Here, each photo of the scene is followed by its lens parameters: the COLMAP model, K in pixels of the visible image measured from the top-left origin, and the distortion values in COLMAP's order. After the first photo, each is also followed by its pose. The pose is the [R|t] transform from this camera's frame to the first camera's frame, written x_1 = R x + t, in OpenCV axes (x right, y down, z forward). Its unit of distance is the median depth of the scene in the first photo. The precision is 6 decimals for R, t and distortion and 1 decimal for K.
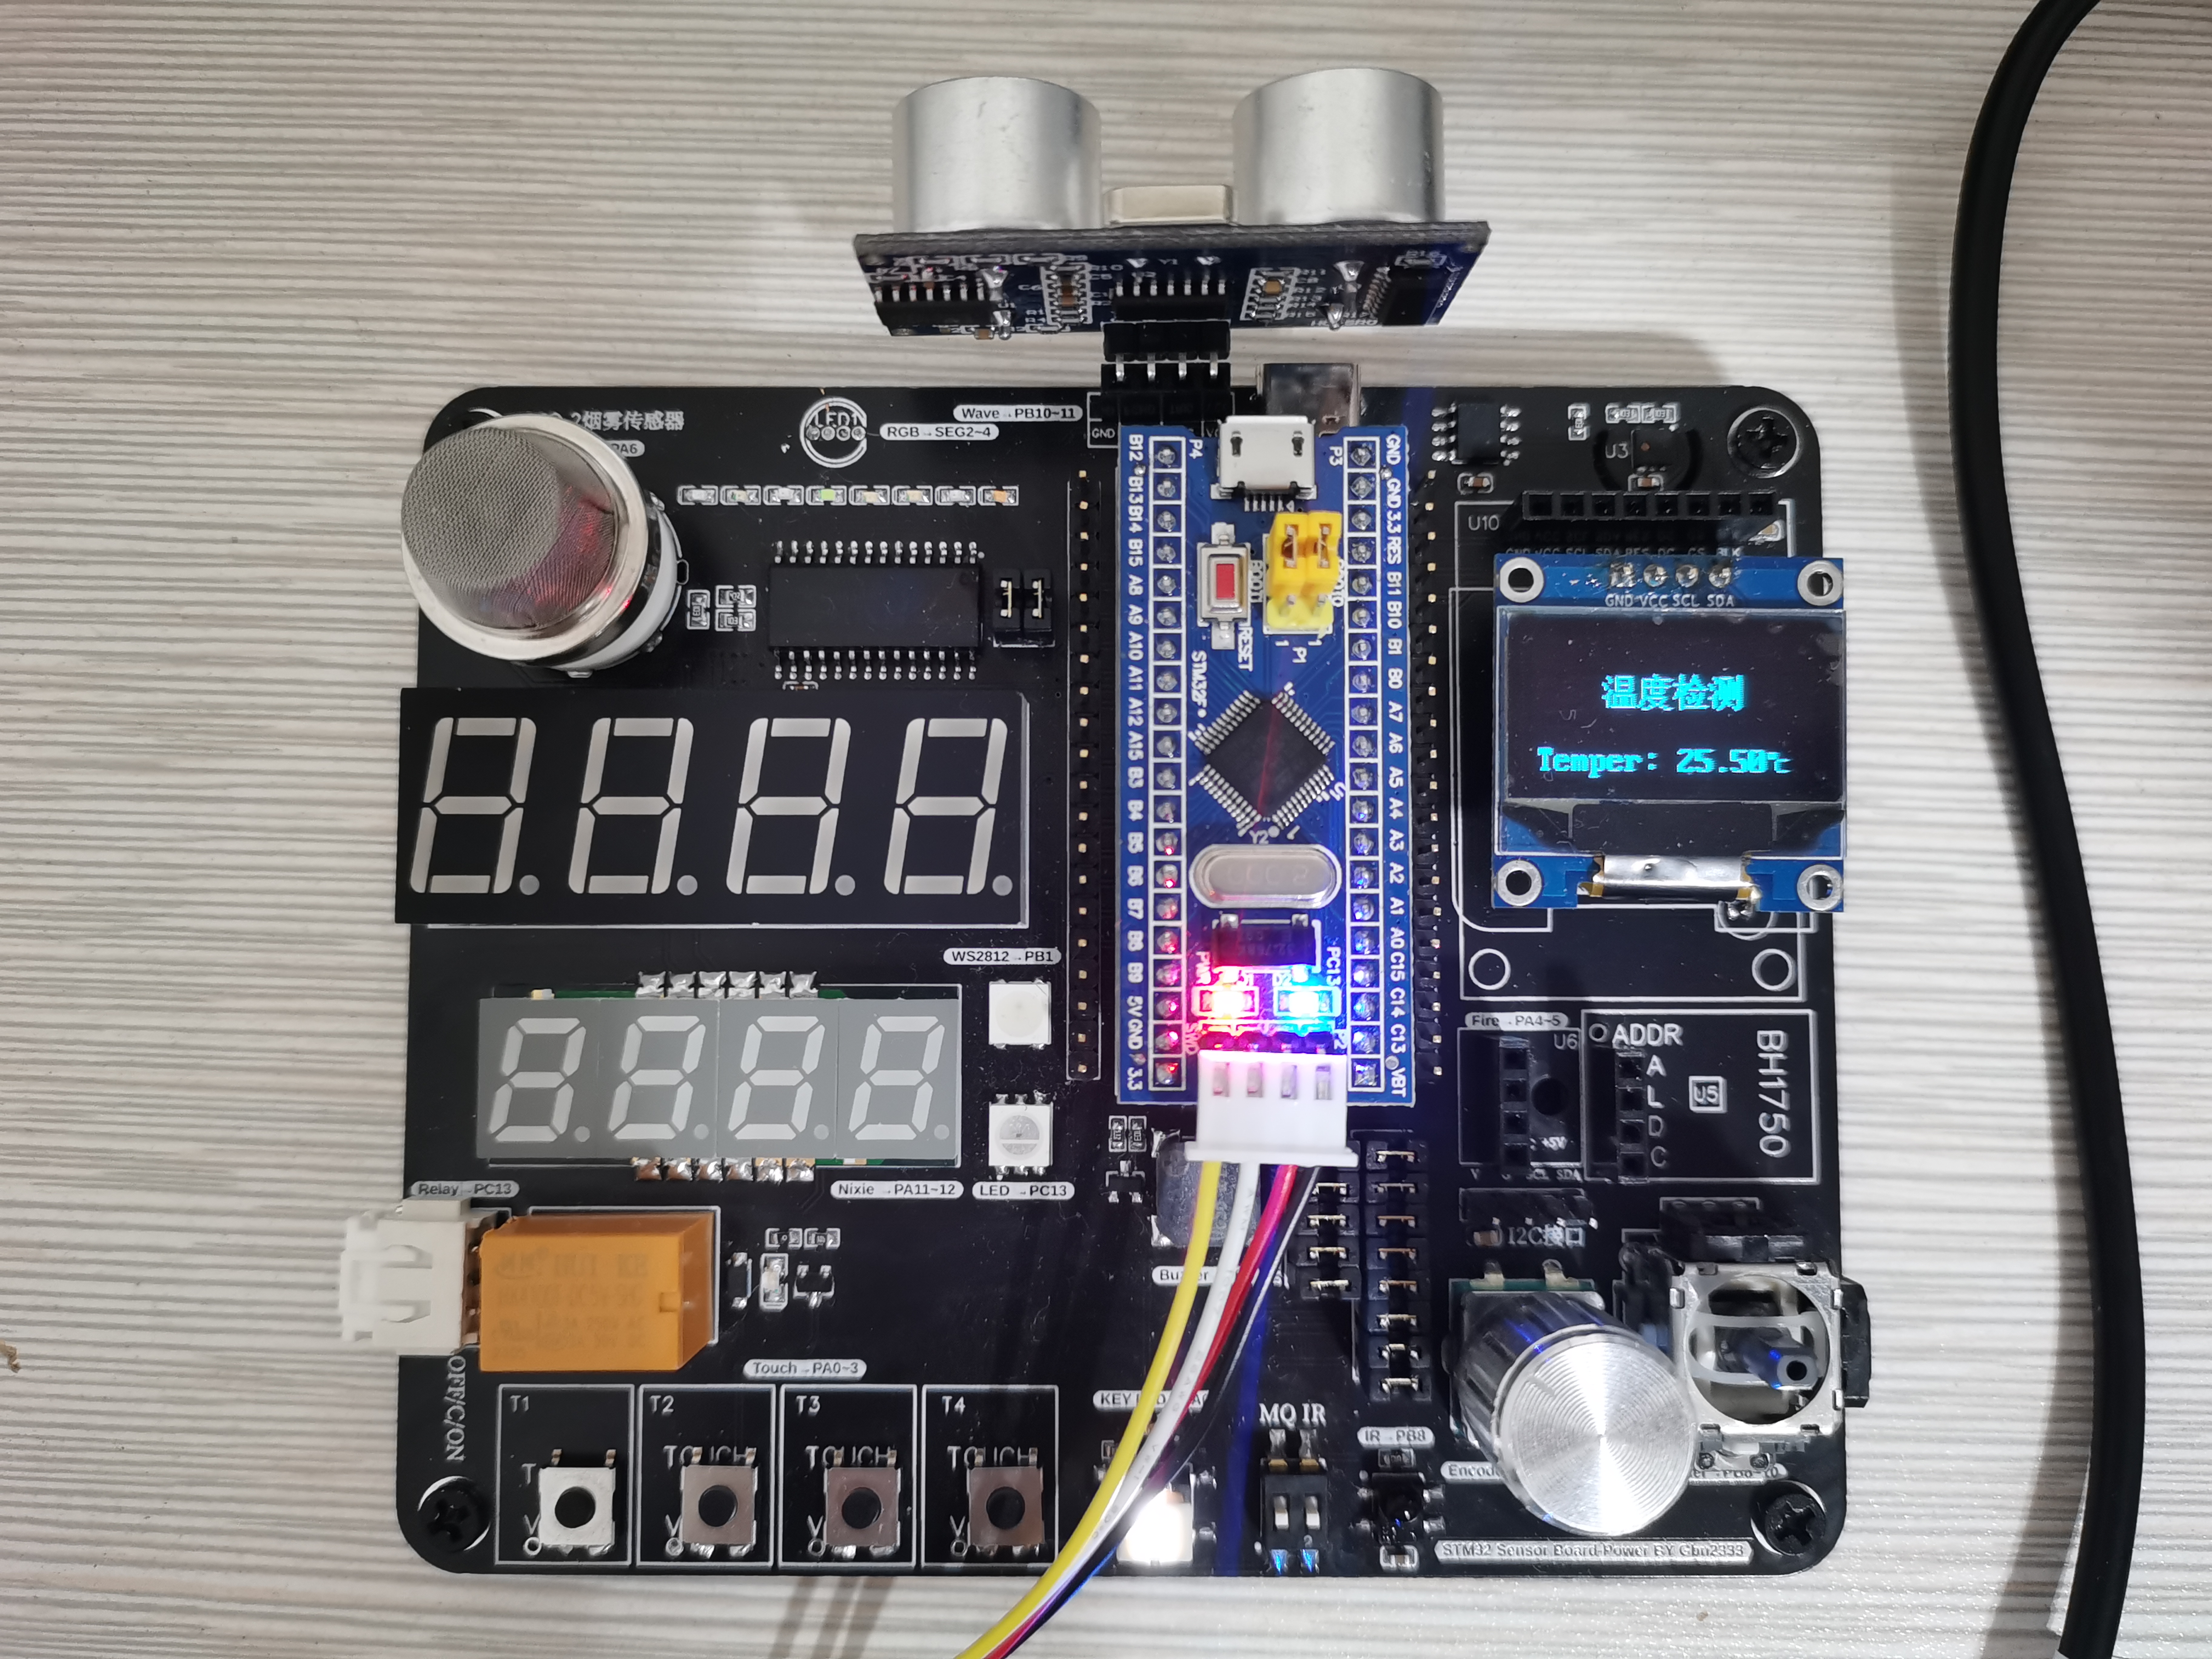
lens RADIAL K [[1856.5, 0, 1106.0], [0, 1856.5, 829.5], [0, 0, 1]] dist [-0.013884, -0.057880]
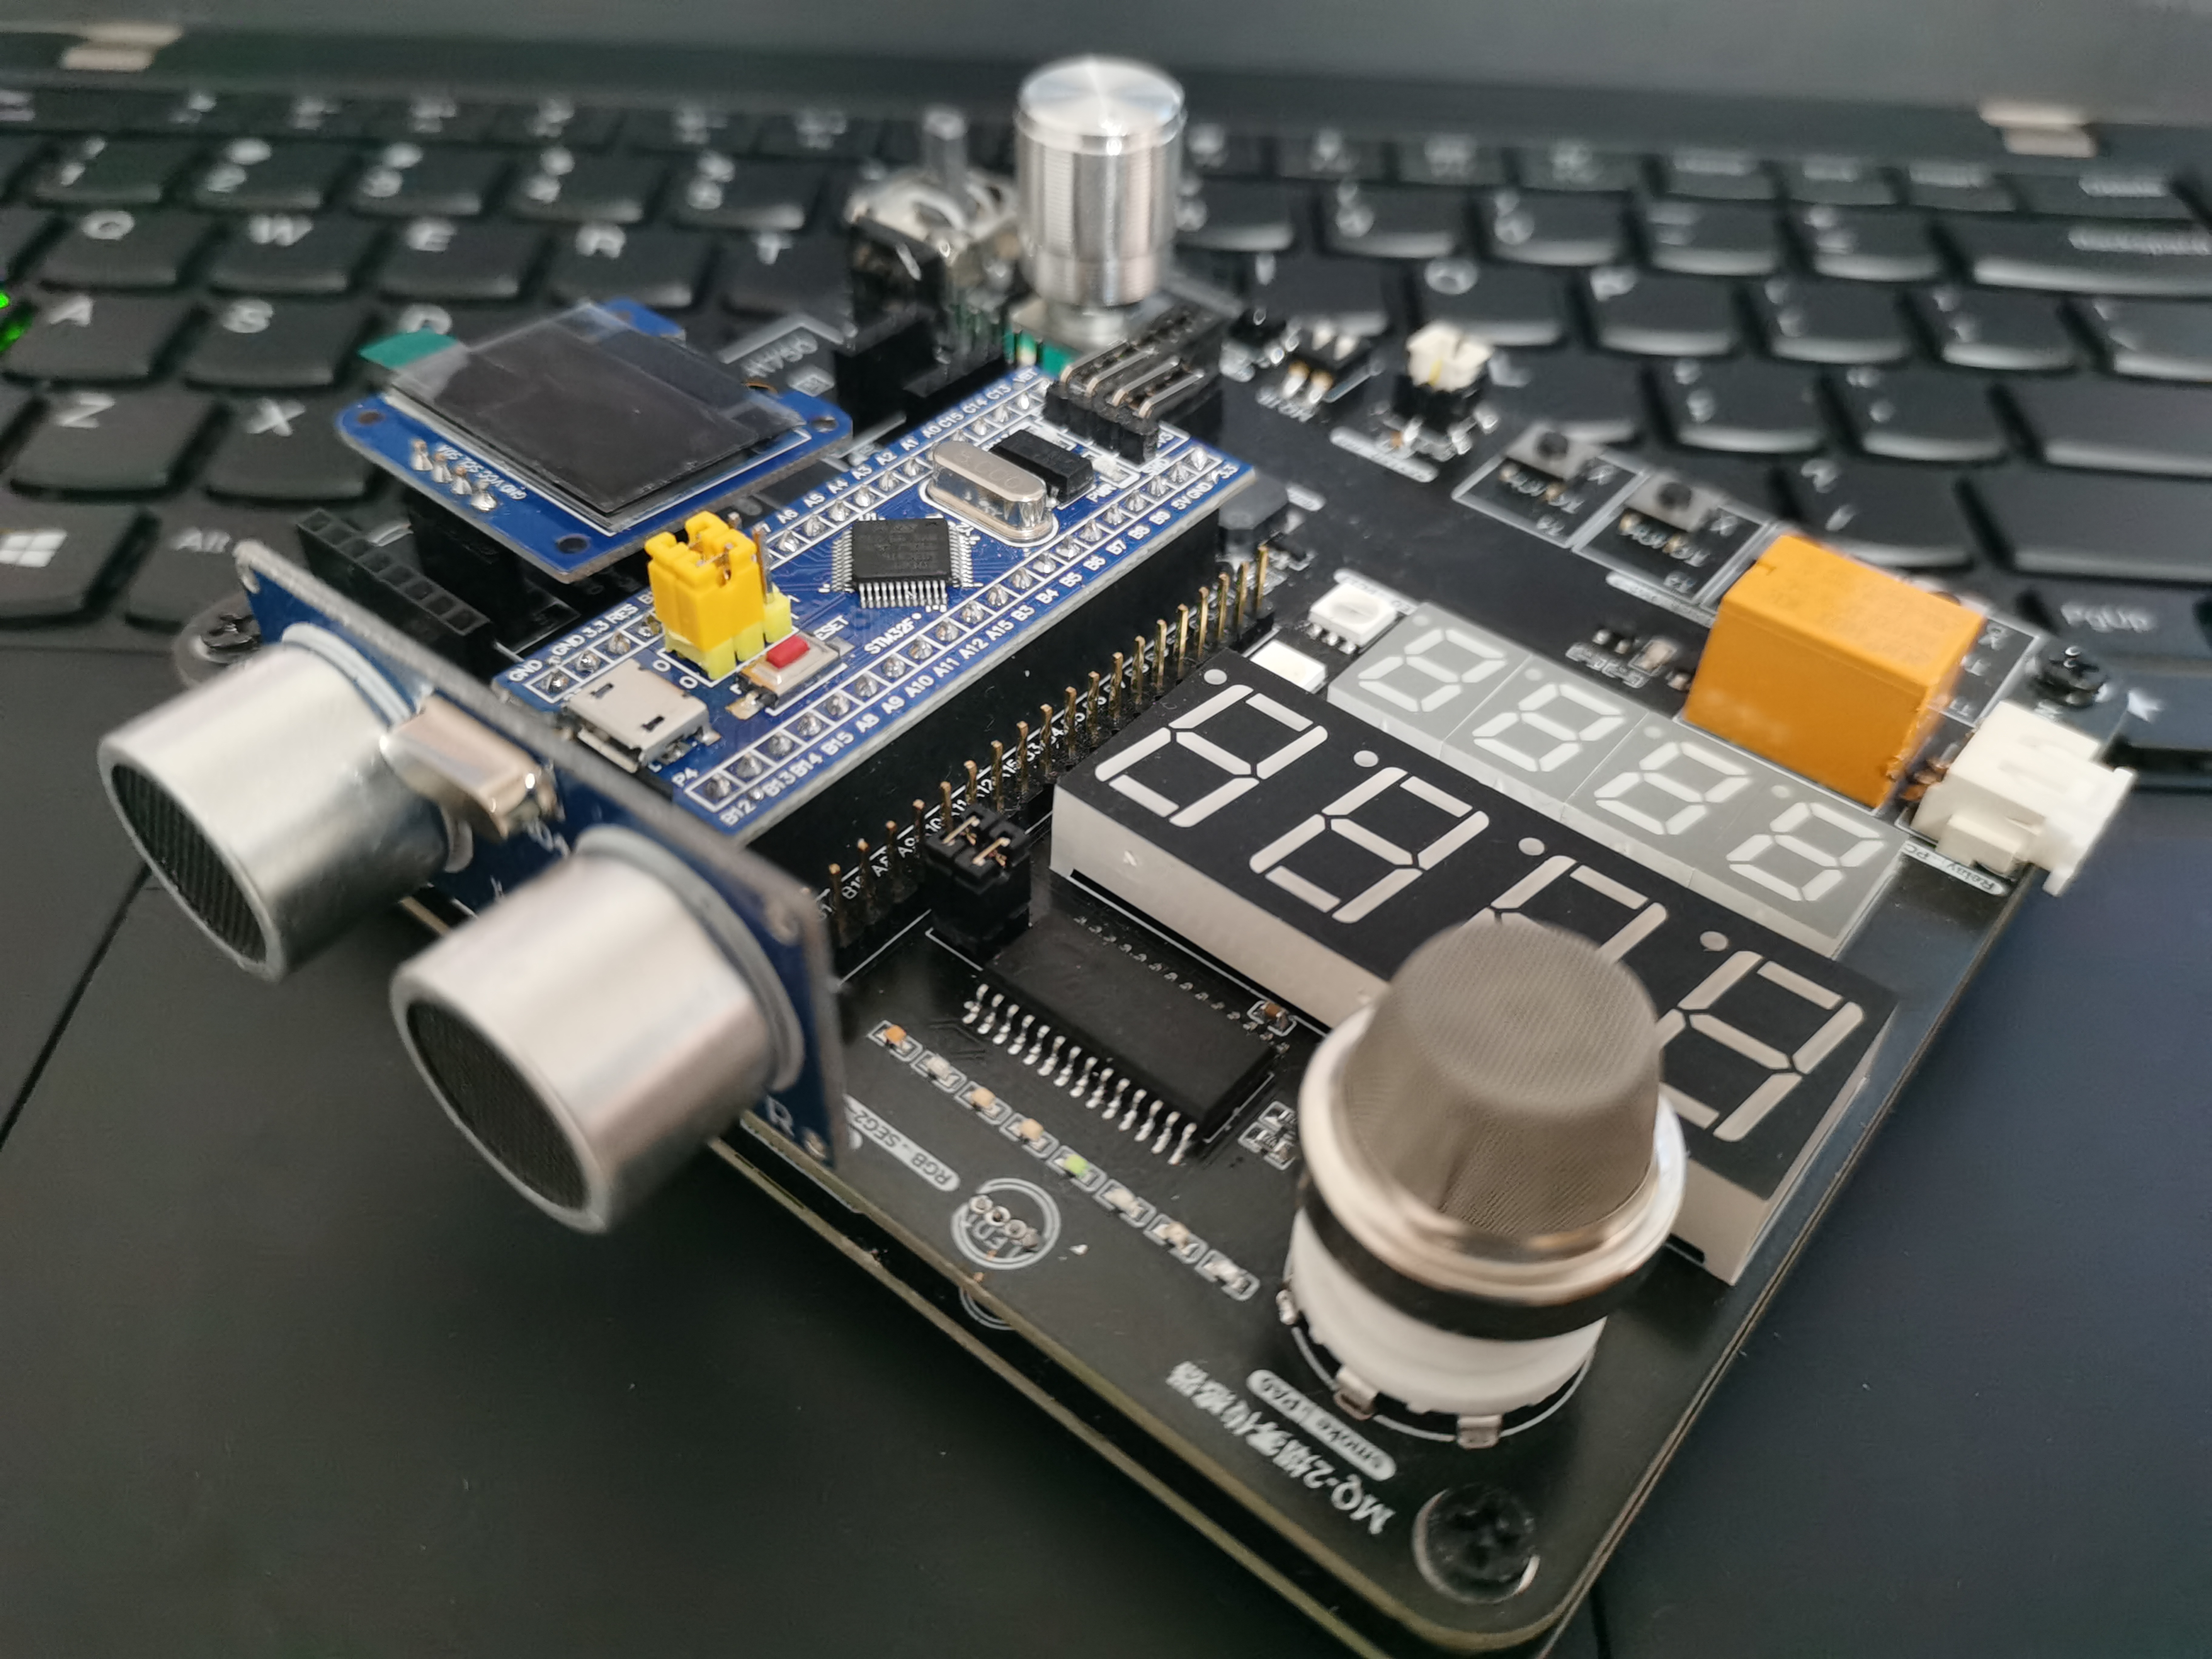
lens RADIAL K [[1856.5, 0, 1106.0], [0, 1856.5, 829.5], [0, 0, 1]] dist [-0.013884, -0.057880]
pose [[-0.775590, -0.450642, 0.442021, -0.424267], [0.627278, -0.471914, 0.619532, -0.563632], [-0.070591, 0.757772, 0.648690, 0.480616]]
